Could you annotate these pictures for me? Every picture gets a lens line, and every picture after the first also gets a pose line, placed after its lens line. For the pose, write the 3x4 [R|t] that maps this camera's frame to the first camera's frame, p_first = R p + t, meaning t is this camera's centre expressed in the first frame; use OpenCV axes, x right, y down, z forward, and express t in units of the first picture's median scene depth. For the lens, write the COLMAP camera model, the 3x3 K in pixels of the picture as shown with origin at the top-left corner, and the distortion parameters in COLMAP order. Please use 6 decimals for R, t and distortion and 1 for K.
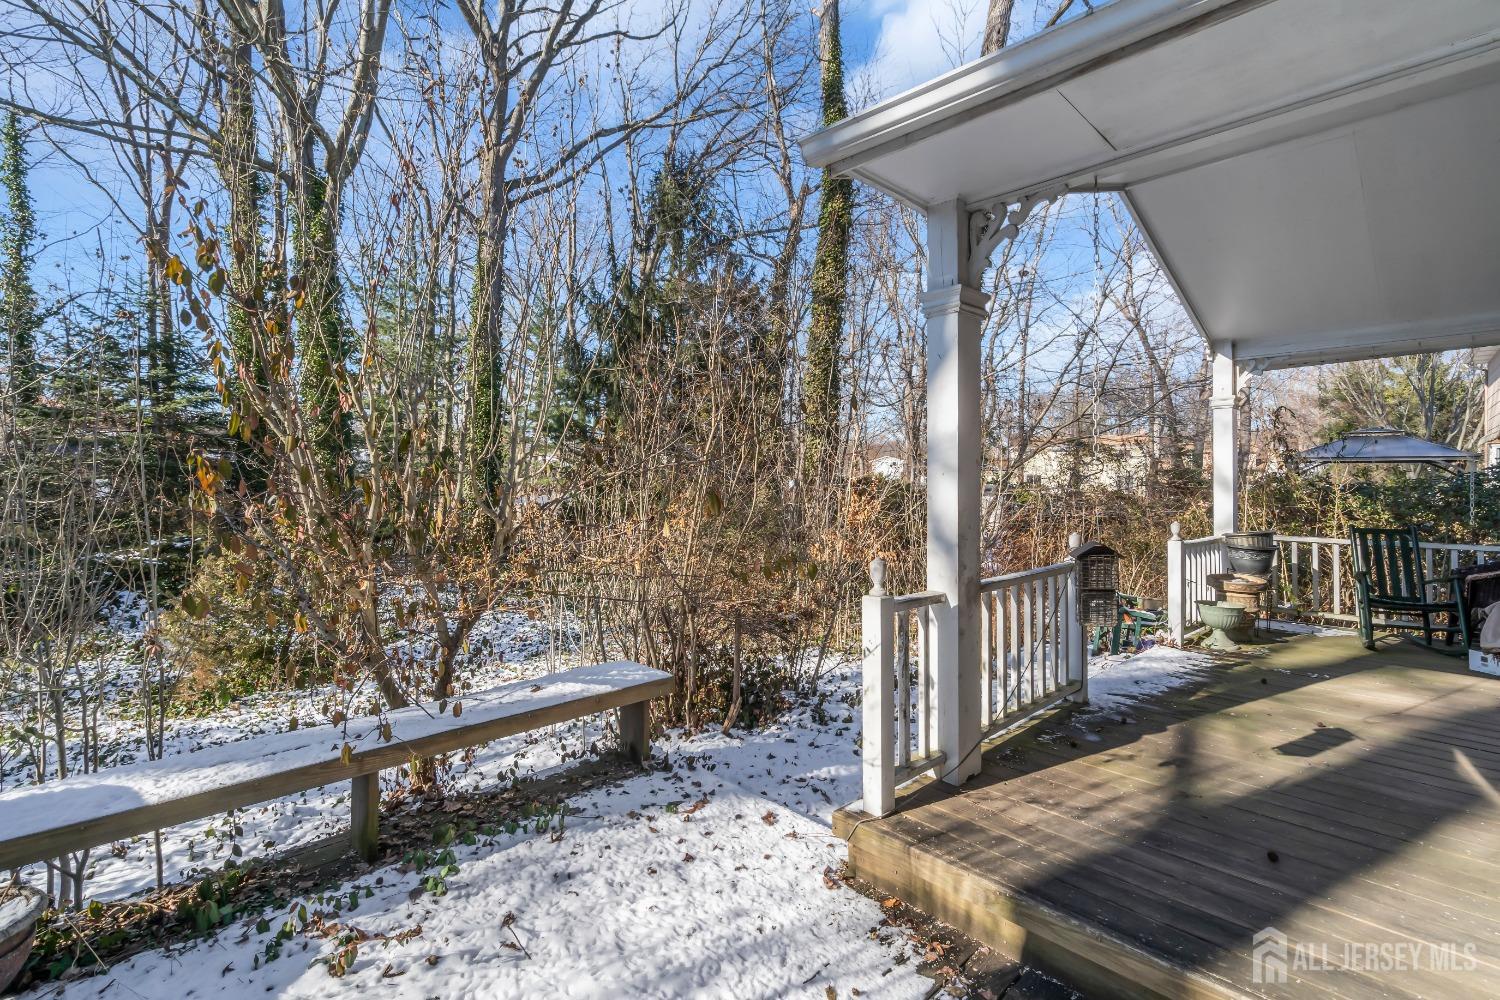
lens RADIAL K [[677.2, 0, 750.4], [0, 677.2, 487.0], [0, 0, 1]] dist [0.002579, 0.000325]
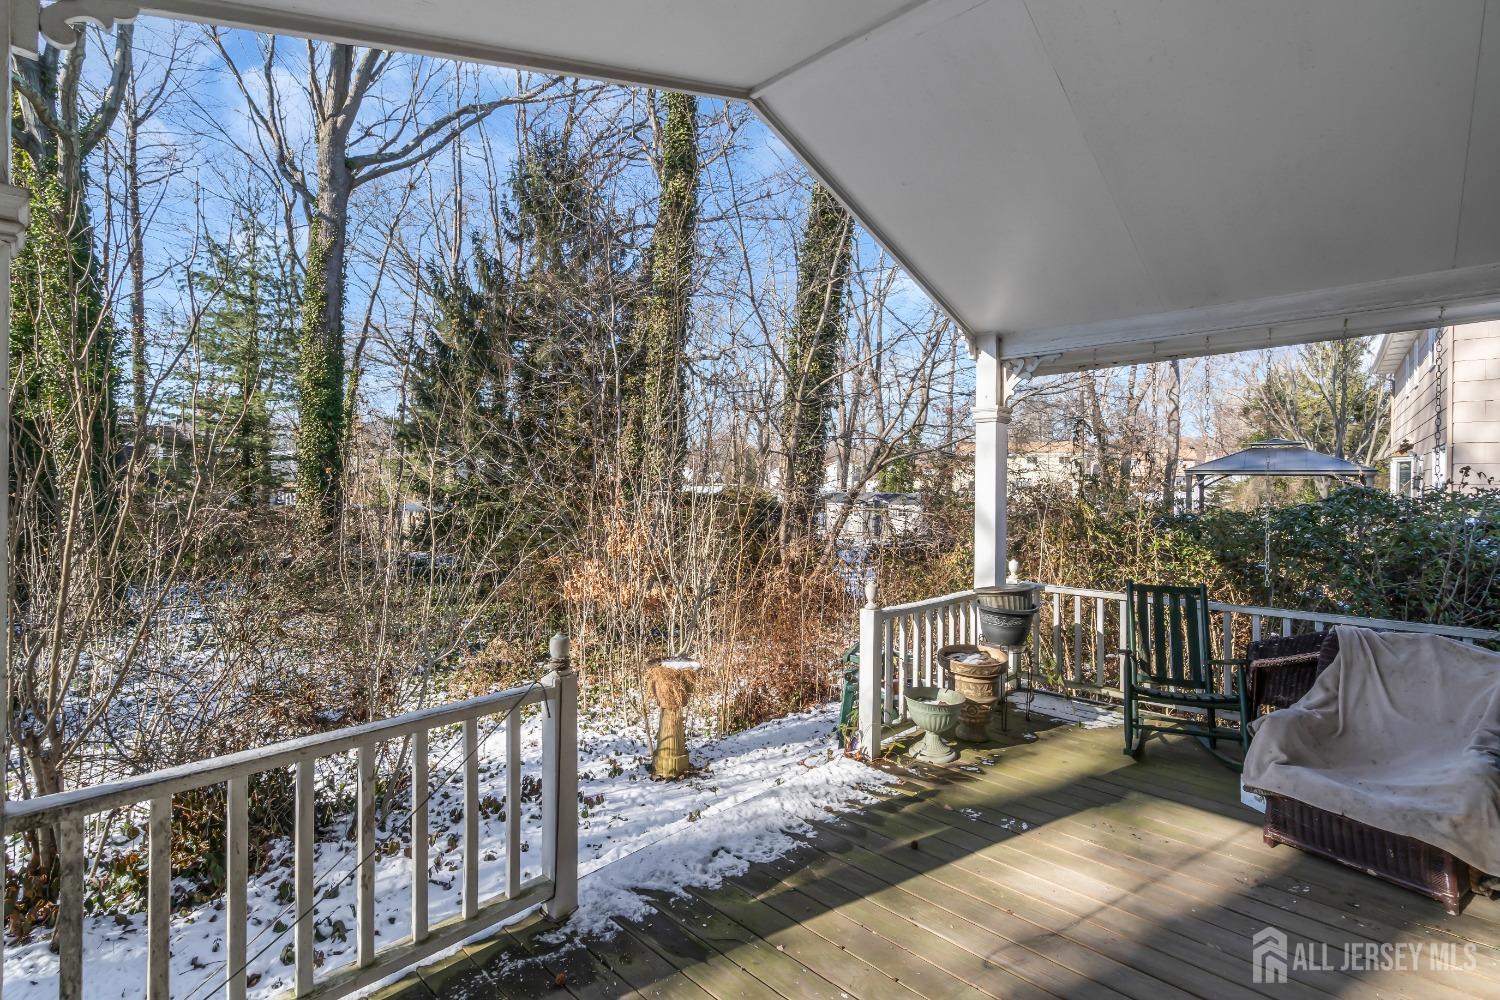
lens RADIAL K [[677.2, 0, 749.8], [0, 677.2, 490.2], [0, 0, 1]] dist [0.002579, 0.000325]
pose [[0.998906, 0.004393, 0.046557, 0.397272], [-0.004343, 0.999990, -0.001167, -0.037417], [-0.046562, 0.000963, 0.998915, 0.250467]]
